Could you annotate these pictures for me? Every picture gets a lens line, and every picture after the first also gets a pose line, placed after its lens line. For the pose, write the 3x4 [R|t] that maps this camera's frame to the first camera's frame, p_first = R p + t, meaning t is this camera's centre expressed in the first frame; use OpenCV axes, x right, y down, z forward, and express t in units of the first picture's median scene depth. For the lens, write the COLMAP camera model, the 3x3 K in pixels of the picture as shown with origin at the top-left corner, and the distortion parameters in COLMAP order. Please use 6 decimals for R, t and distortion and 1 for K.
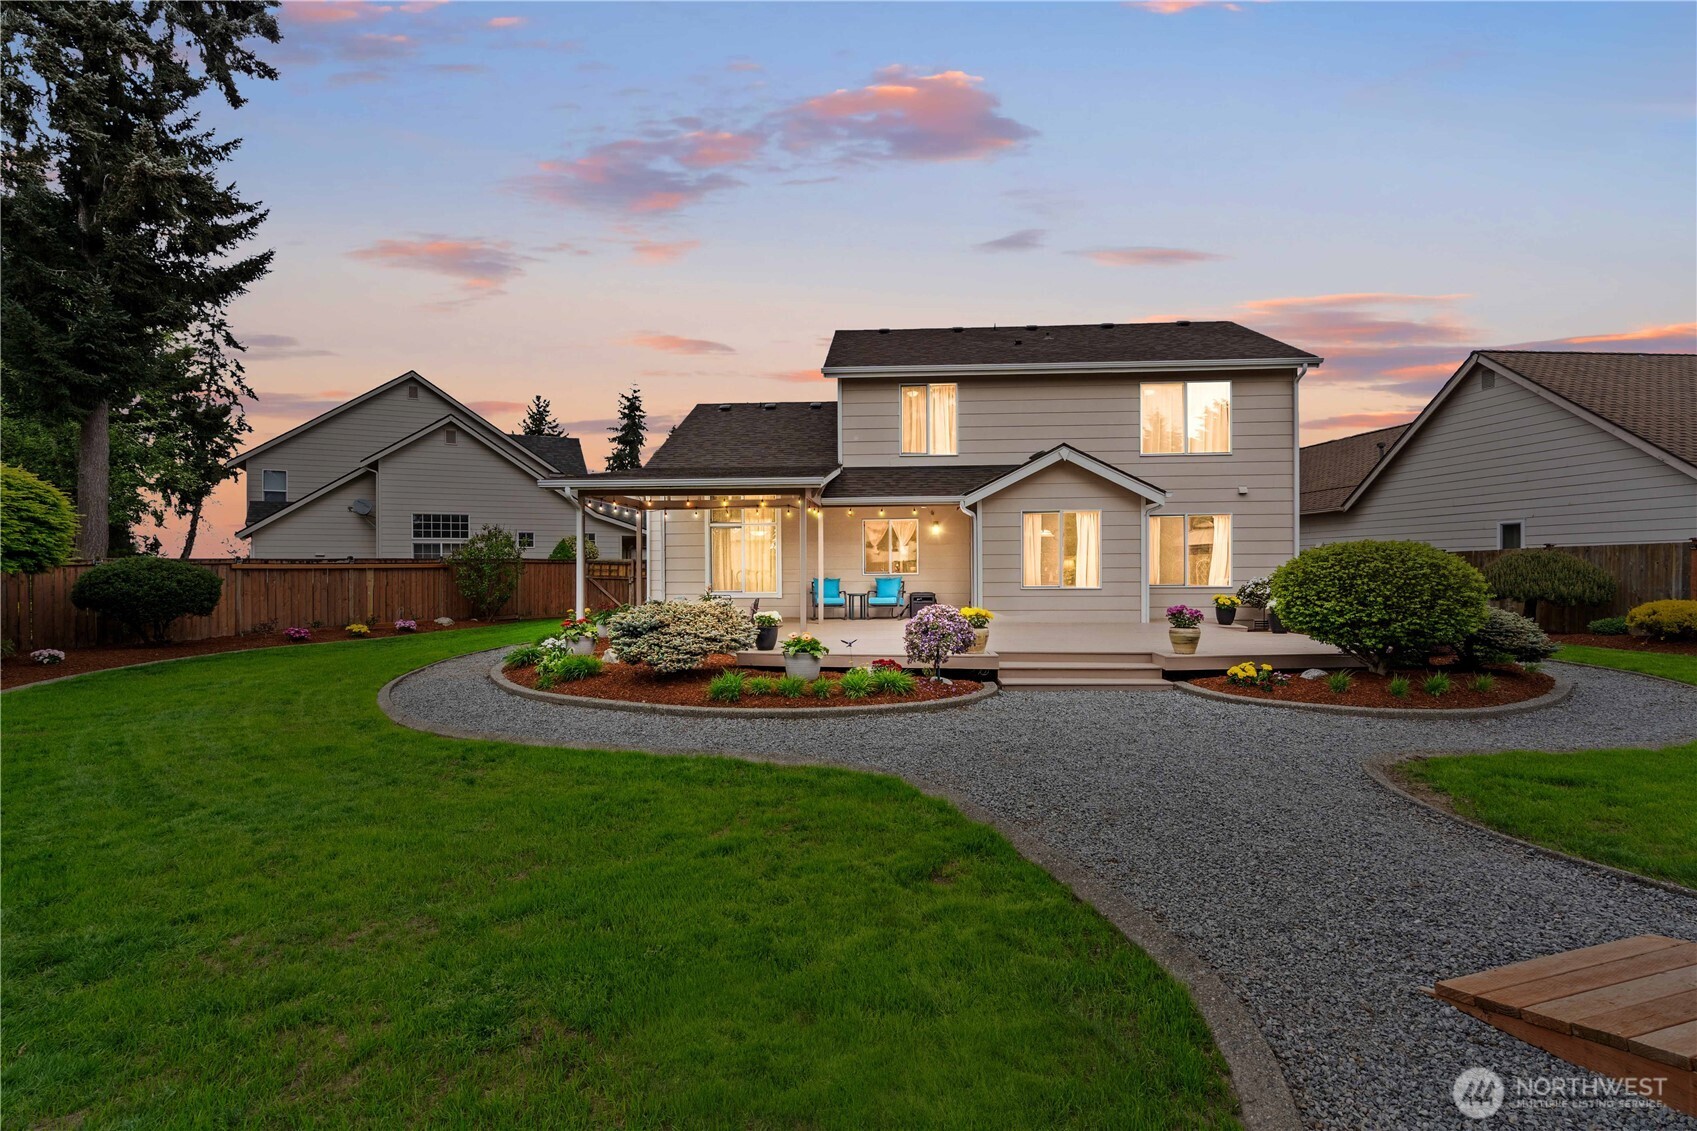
lens RADIAL K [[771.2, 0, 844.2], [0, 771.2, 562.0], [0, 0, 1]] dist [-0.001821, 0.000737]
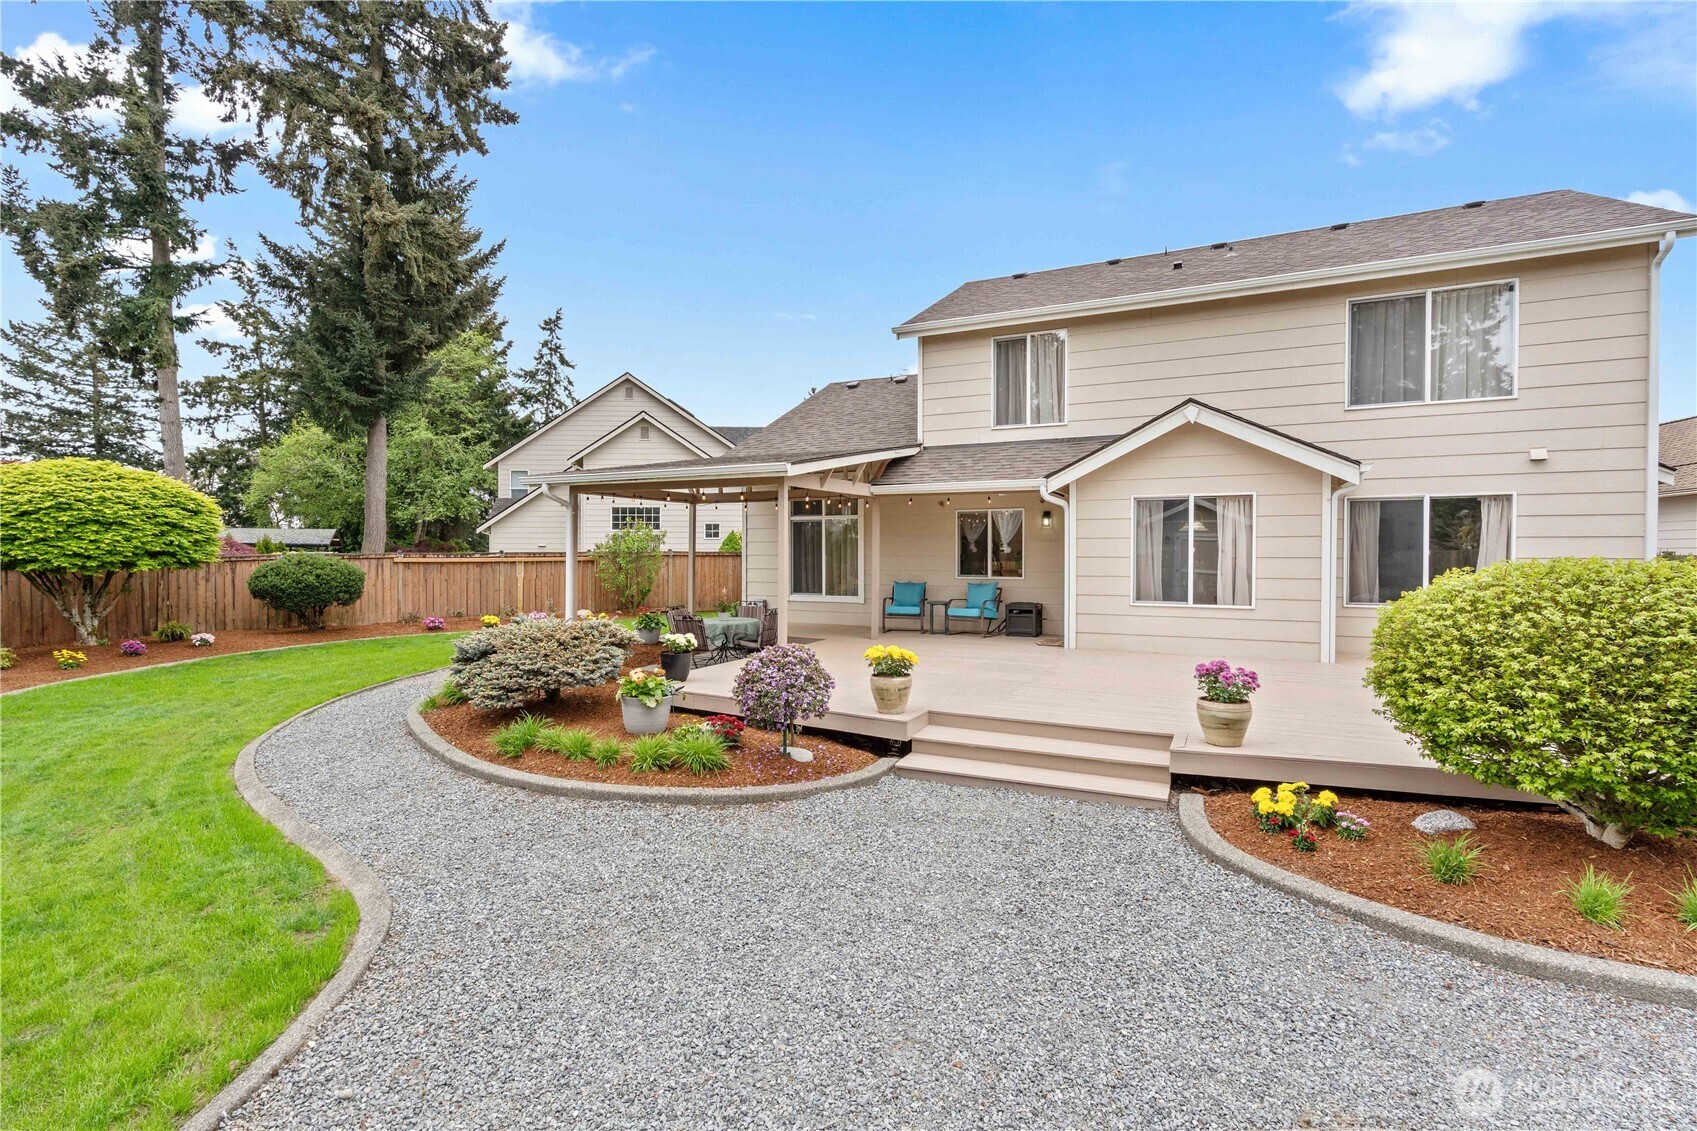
lens RADIAL K [[780.0, 0, 841.2], [0, 780.0, 553.8], [0, 0, 1]] dist [0.000778, -0.000278]
pose [[0.922385, 0.007925, -0.386190, 0.237738], [-0.003783, 0.999927, 0.011483, -0.018637], [0.386253, -0.009131, 0.922348, 0.203330]]
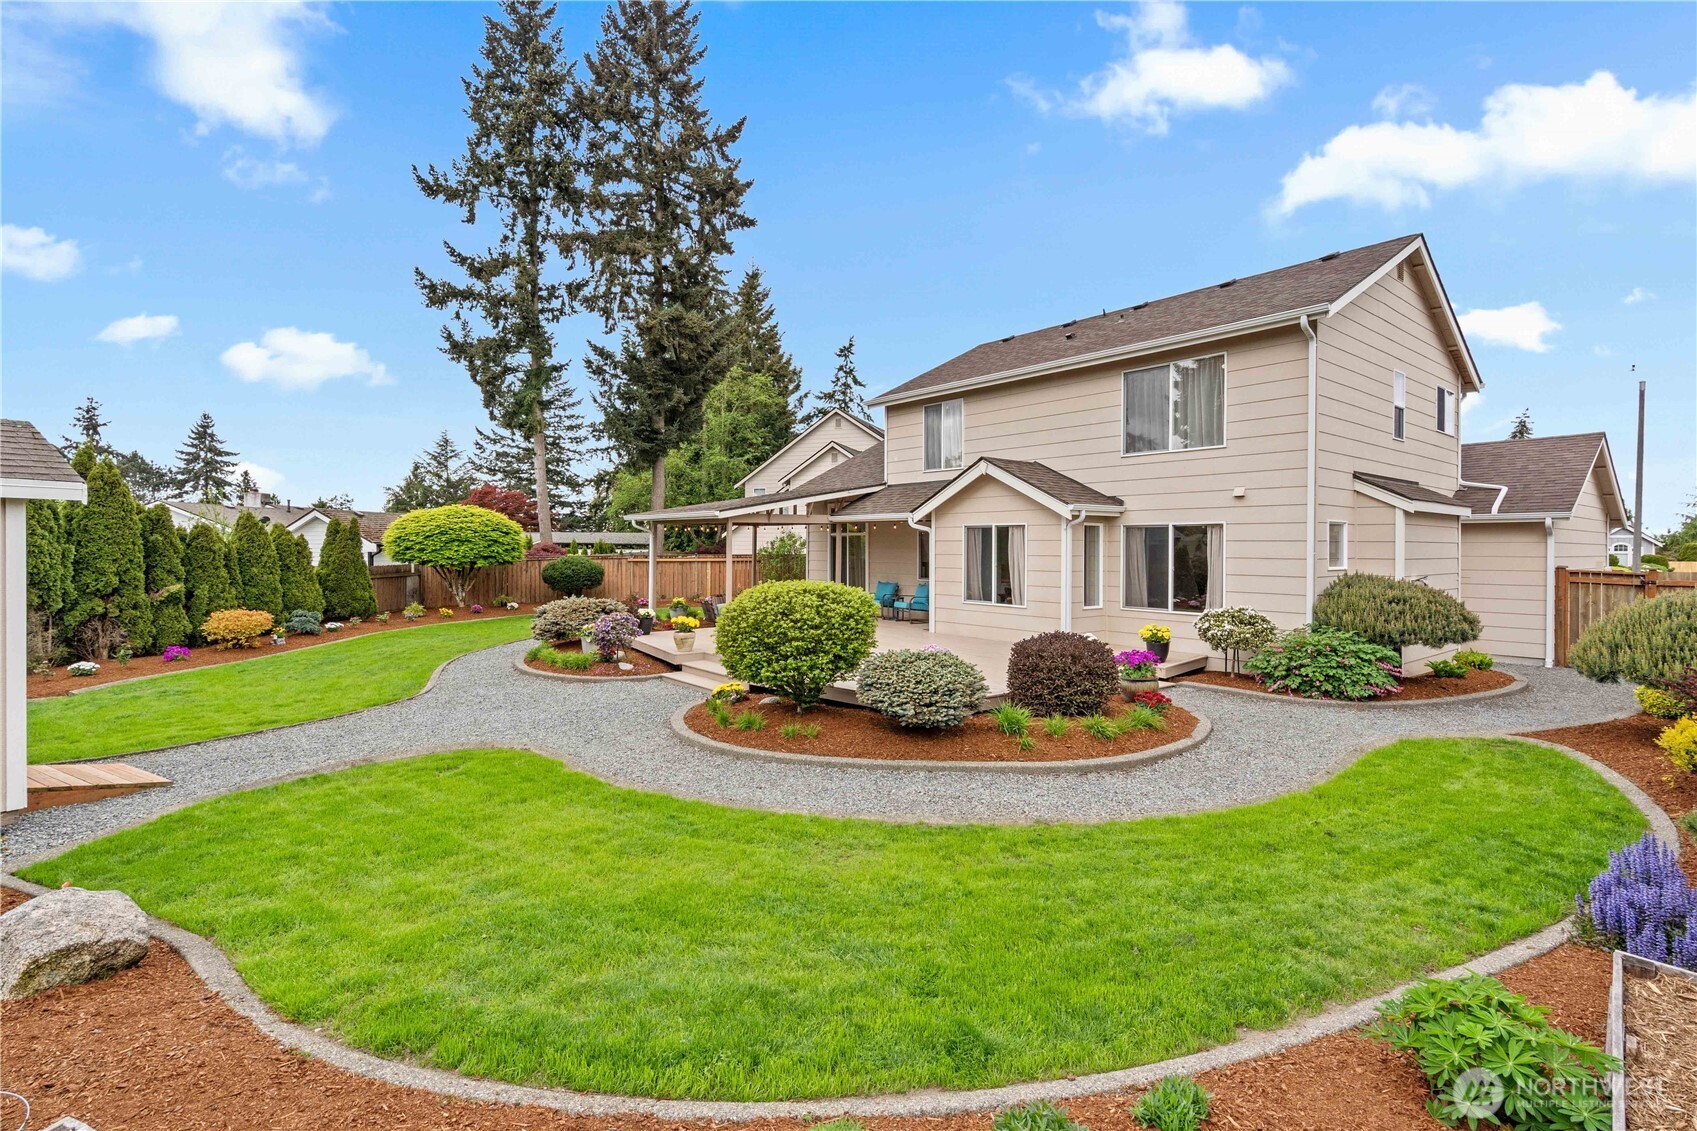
lens RADIAL K [[791.5, 0, 849.7], [0, 791.5, 531.7], [0, 0, 1]] dist [-0.000672, 0.000437]
pose [[0.679392, -0.003178, -0.733769, 0.810623], [-0.002545, 0.999974, -0.006688, -0.045619], [0.733771, 0.006411, 0.679367, 0.168996]]
